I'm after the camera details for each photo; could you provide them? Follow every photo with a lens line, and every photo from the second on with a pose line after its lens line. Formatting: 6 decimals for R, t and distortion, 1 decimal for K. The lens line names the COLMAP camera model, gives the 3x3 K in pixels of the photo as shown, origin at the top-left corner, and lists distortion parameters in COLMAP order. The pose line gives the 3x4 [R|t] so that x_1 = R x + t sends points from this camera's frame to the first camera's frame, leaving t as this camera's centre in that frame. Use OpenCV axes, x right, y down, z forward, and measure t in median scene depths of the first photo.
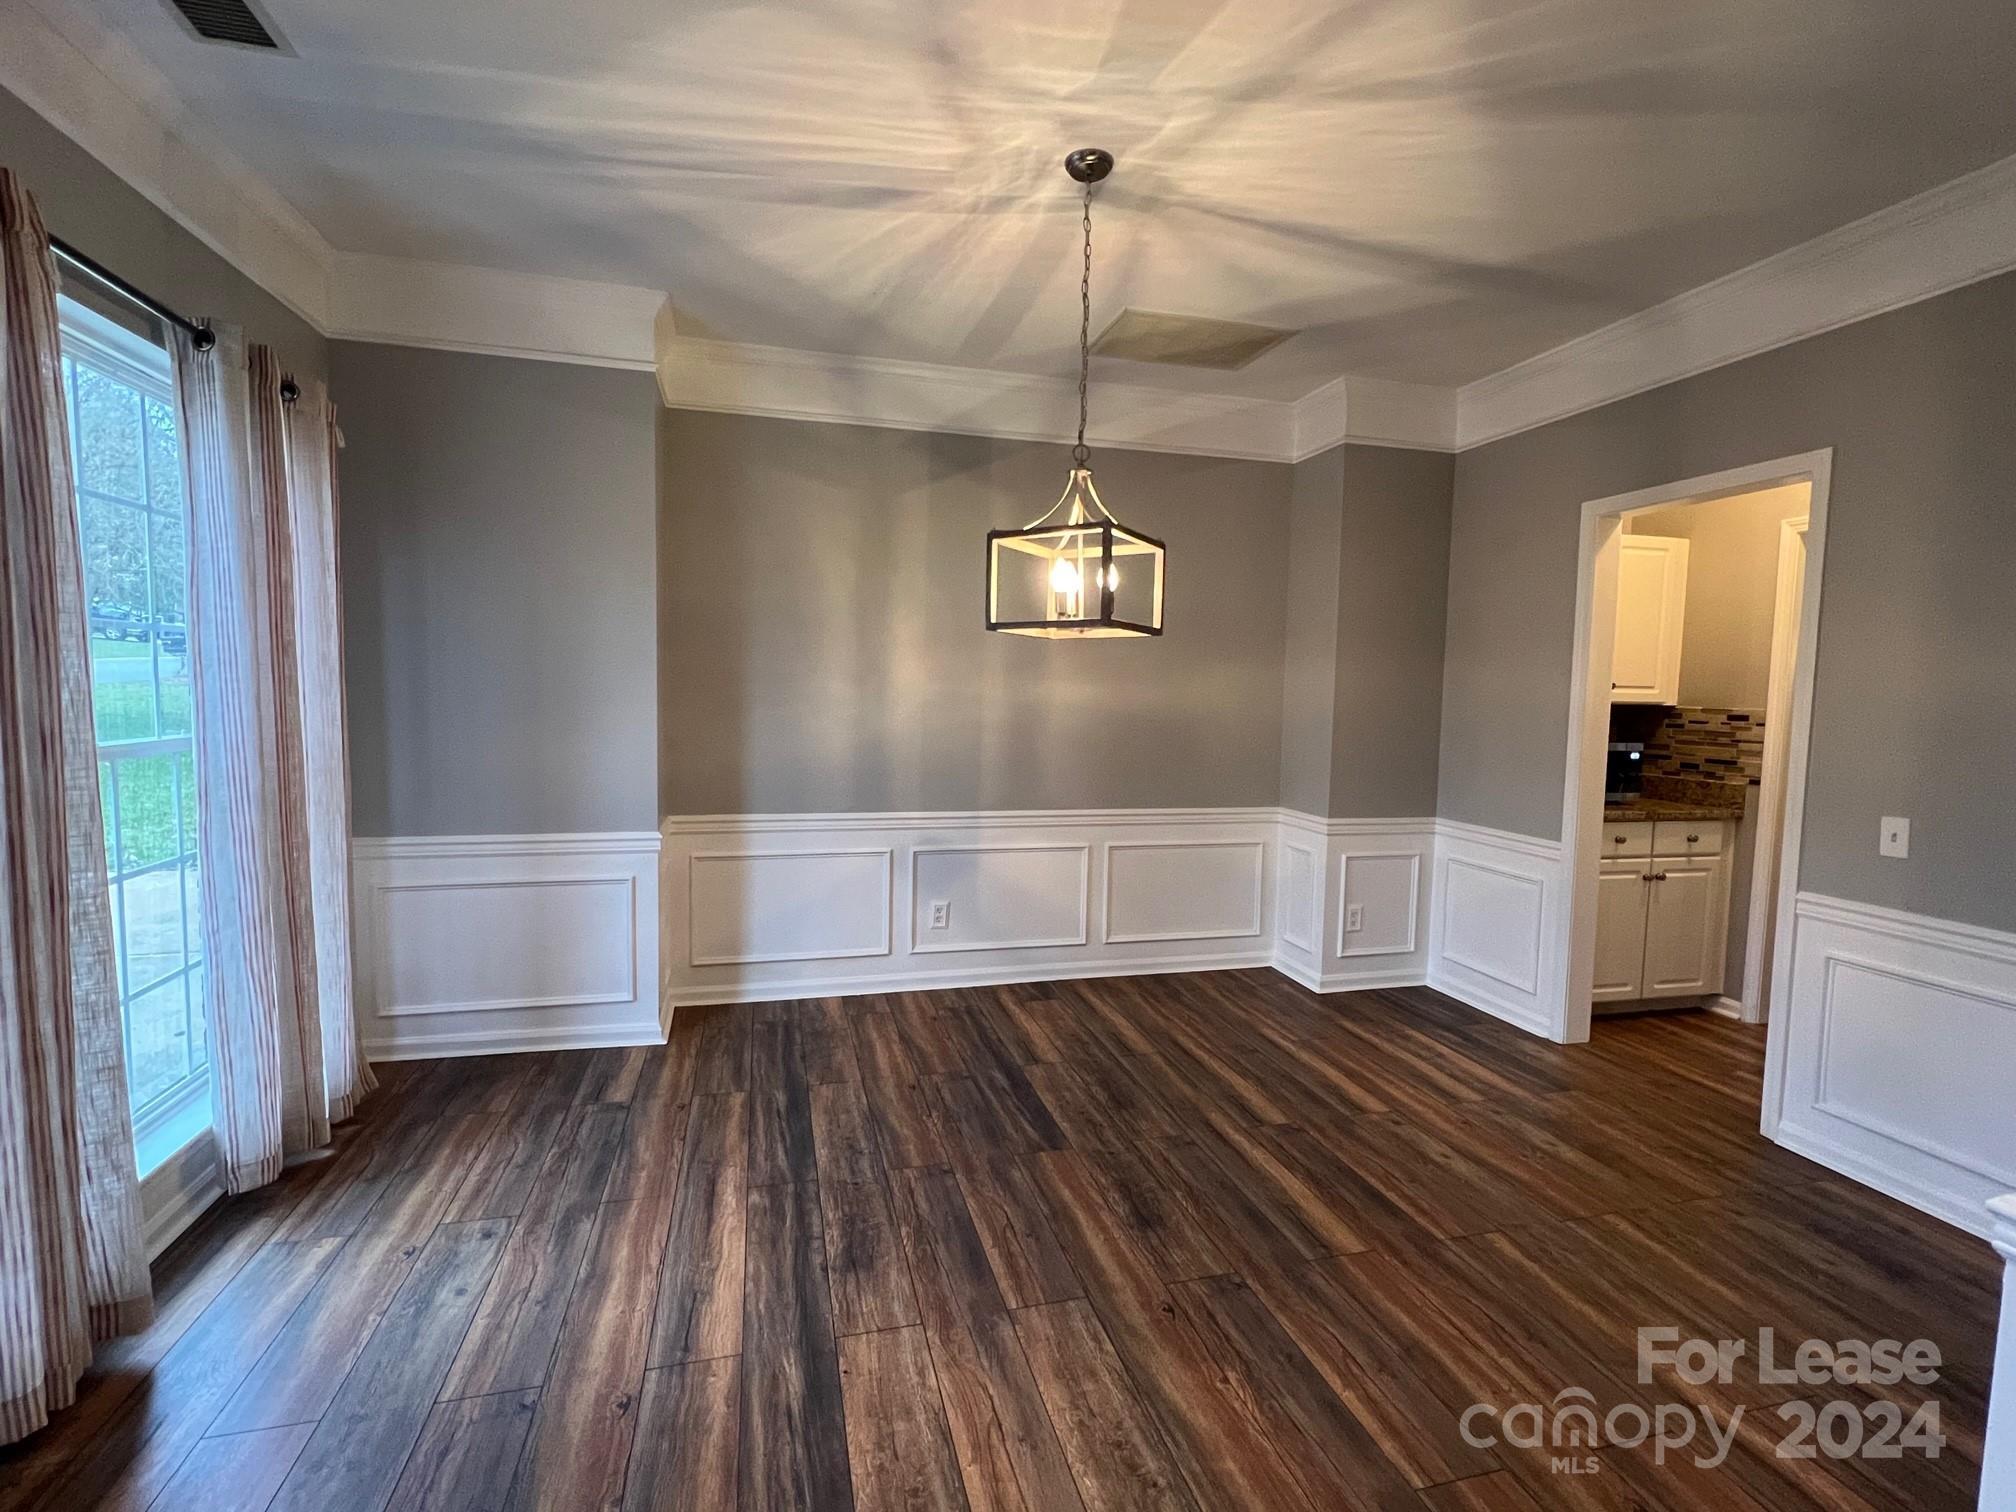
lens RADIAL K [[929.7, 0, 1014.2], [0, 929.7, 754.4], [0, 0, 1]] dist [-0.002562, -0.000677]
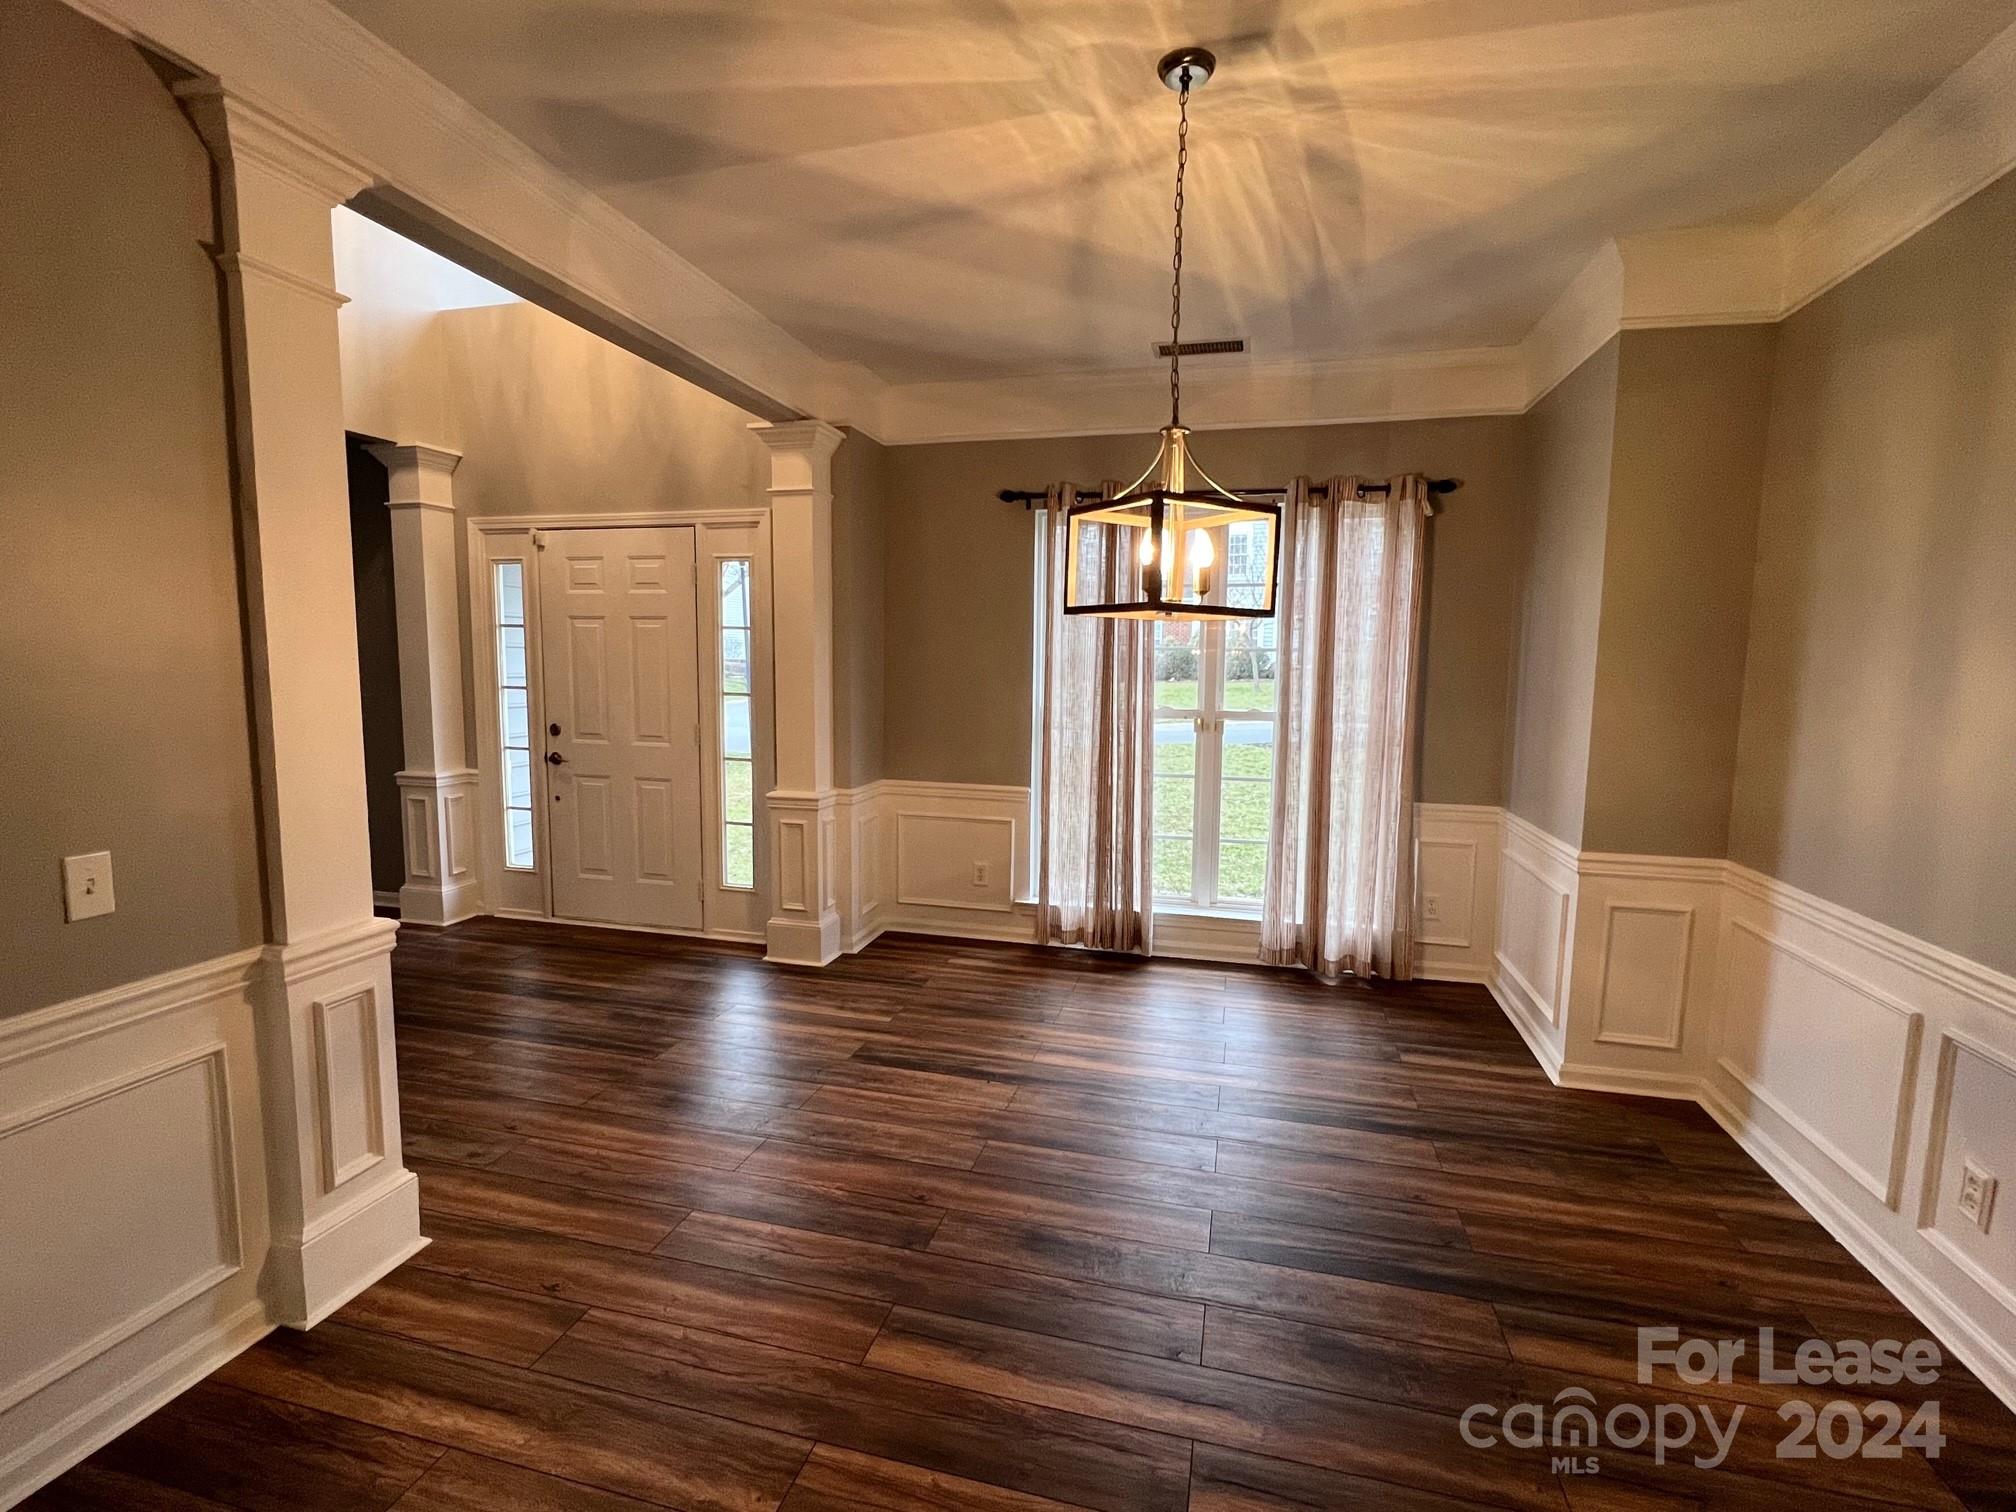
lens RADIAL K [[929.7, 0, 1012.1], [0, 929.7, 753.9], [0, 0, 1]] dist [-0.002562, -0.000677]
pose [[-0.491606, 0.058651, -0.868840, 0.804835], [-0.087383, 0.989371, 0.116230, -0.081302], [0.866422, 0.133061, -0.481256, 1.160284]]
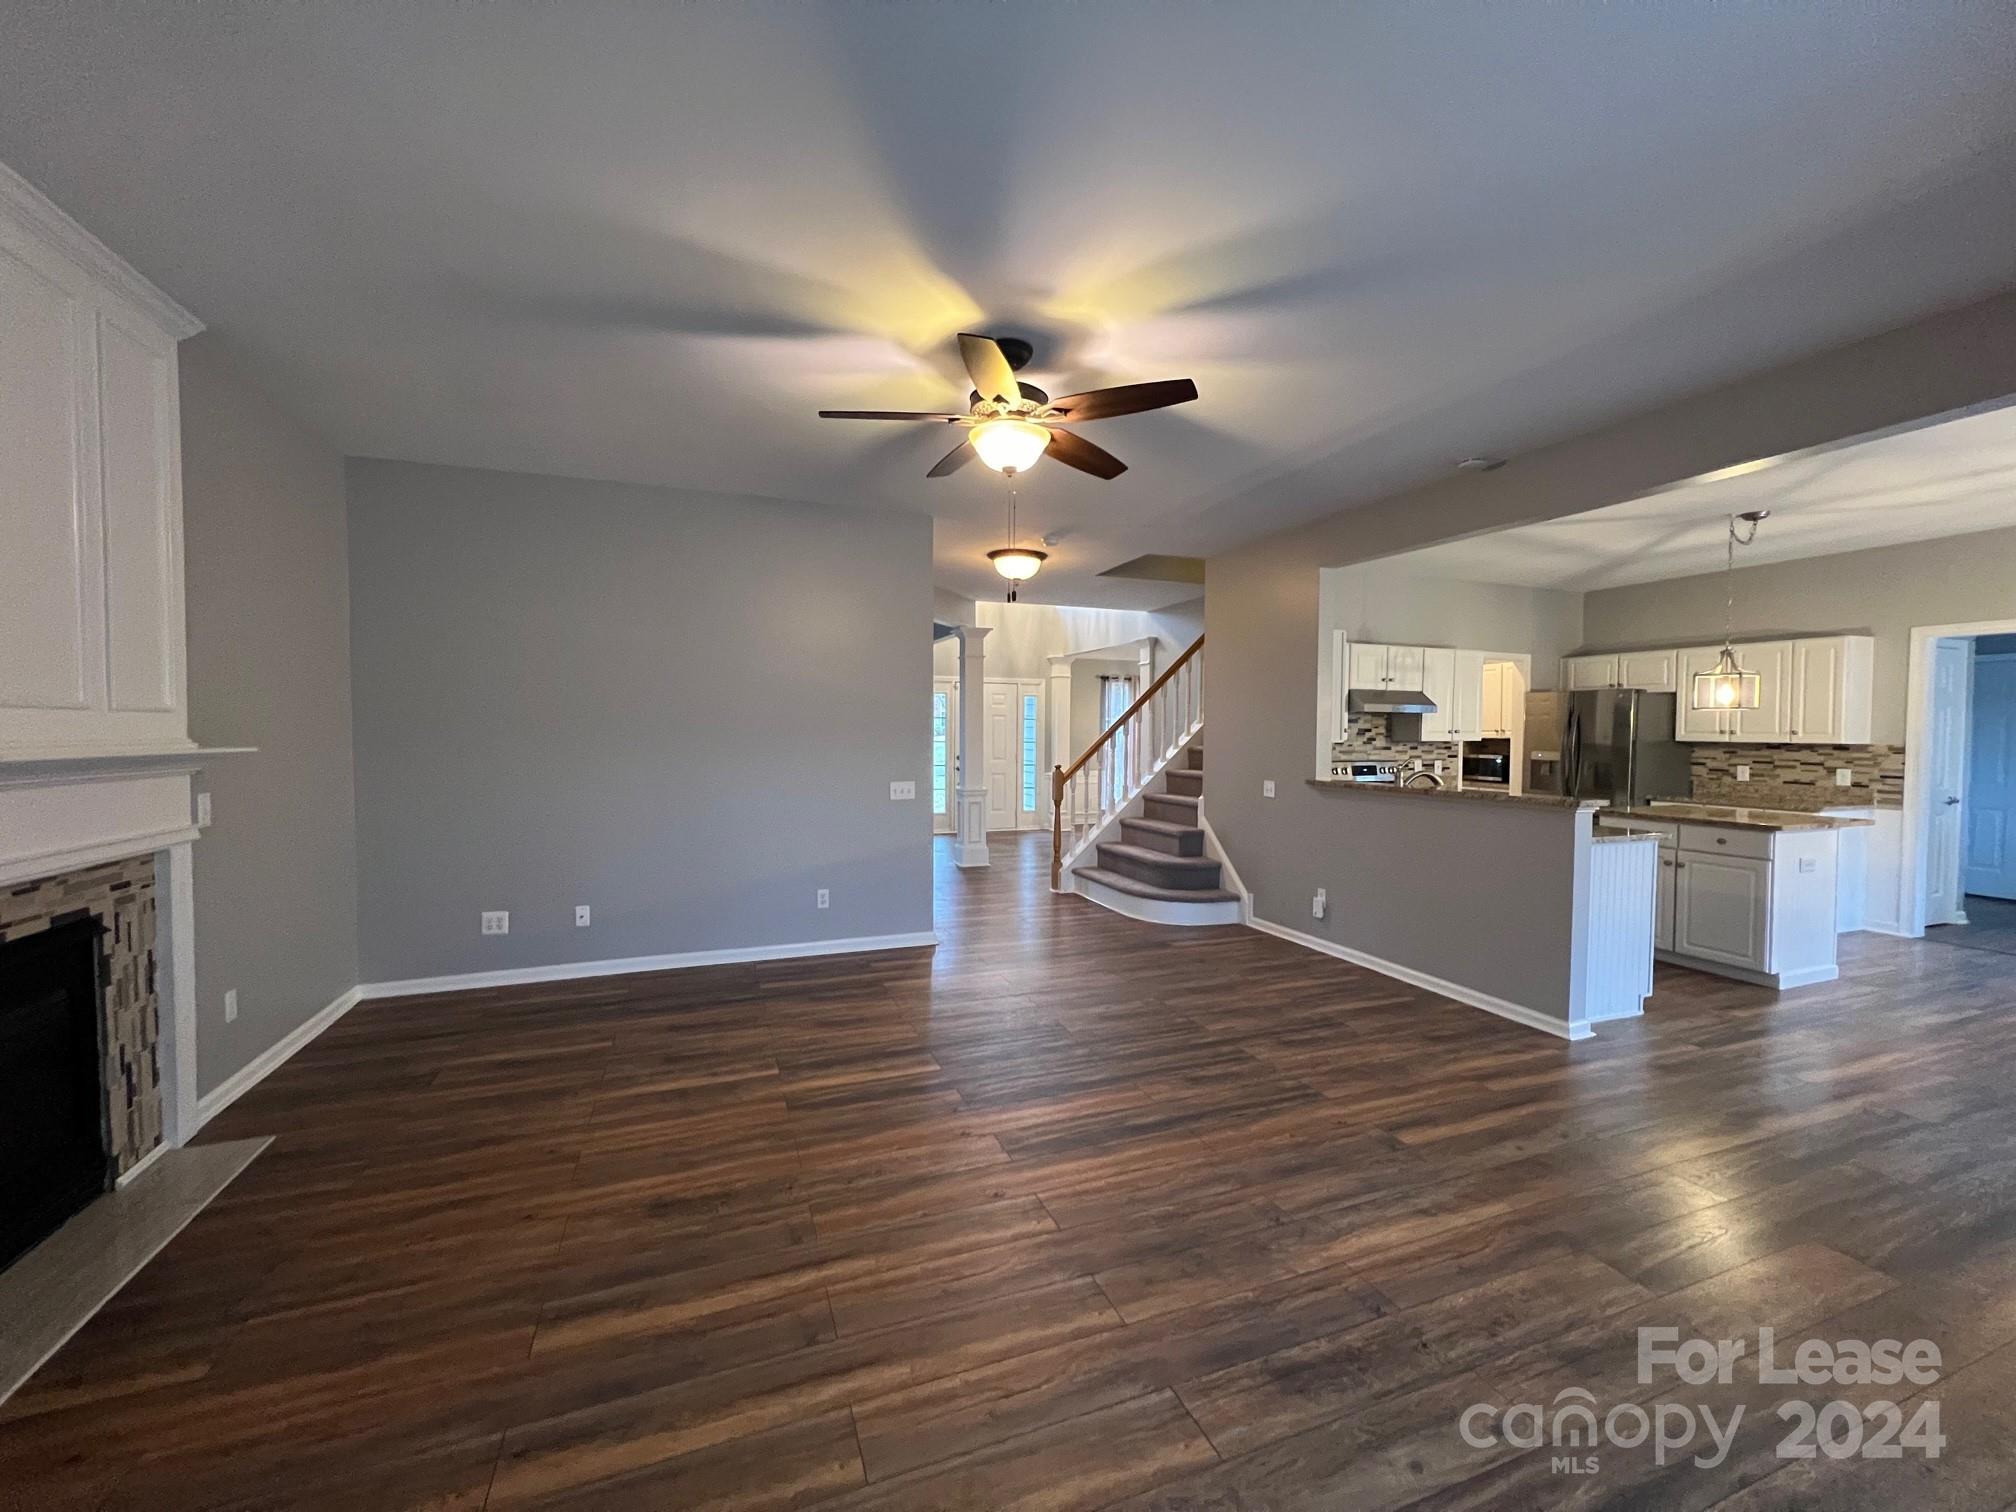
lens RADIAL K [[806.4, 0, 1010.2], [0, 806.4, 754.5], [0, 0, 1]] dist [-0.002371, 0.000844]
pose [[0.103119, 0.009982, -0.994619, 3.604565], [-0.076702, 0.997052, 0.002054, 0.104782], [0.991707, 0.076078, 0.103581, -0.546892]]
